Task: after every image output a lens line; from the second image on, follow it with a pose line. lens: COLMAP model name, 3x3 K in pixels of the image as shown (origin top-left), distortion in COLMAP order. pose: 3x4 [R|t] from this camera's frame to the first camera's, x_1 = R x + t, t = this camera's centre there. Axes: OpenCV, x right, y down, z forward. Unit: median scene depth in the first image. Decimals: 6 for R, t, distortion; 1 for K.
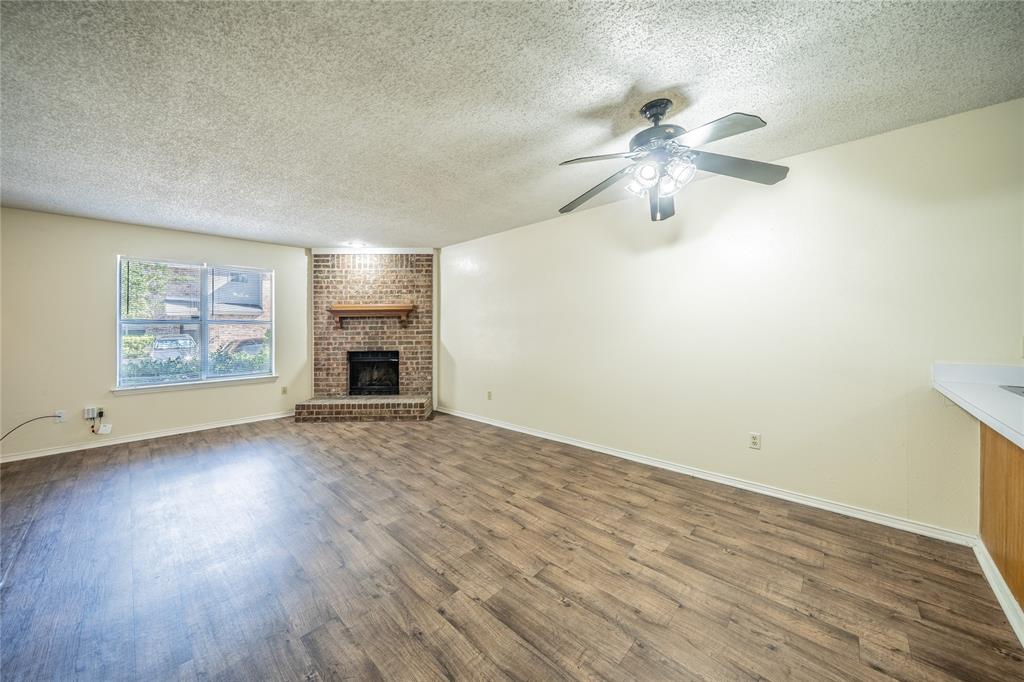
lens RADIAL K [[352.7, 0, 508.3], [0, 352.7, 324.2], [0, 0, 1]] dist [-0.020882, 0.000102]
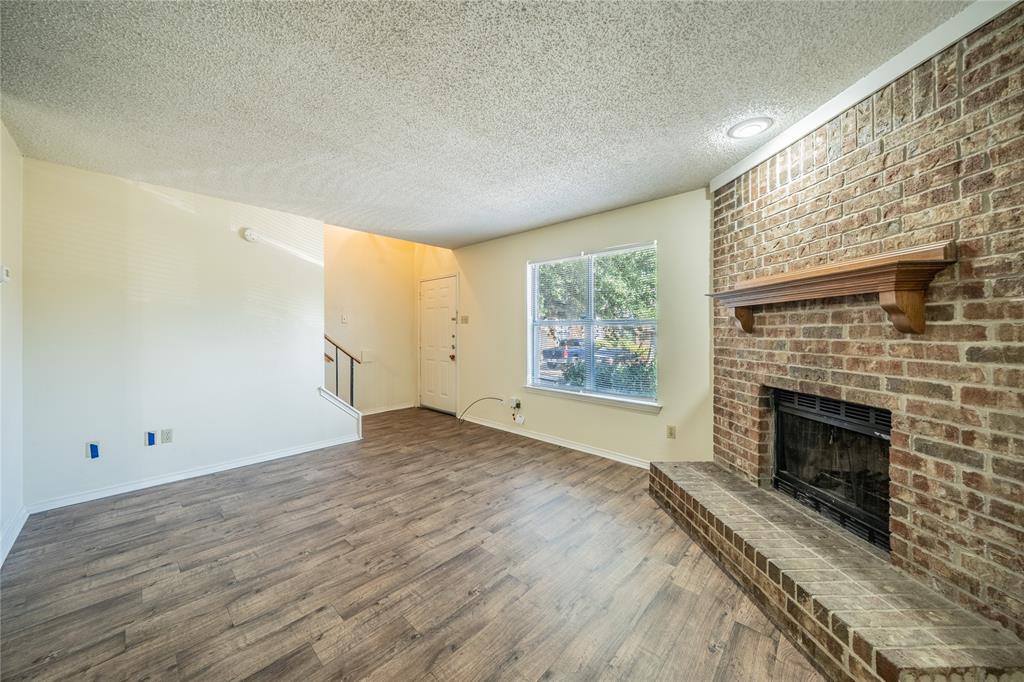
lens RADIAL K [[359.9, 0, 505.1], [0, 359.9, 328.5], [0, 0, 1]] dist [0.000764, 0.000123]
pose [[-0.009396, 0.002766, -0.999952, -0.006727], [0.002365, 0.999993, 0.002744, 0.004812], [0.999953, -0.002339, -0.009403, 0.682440]]
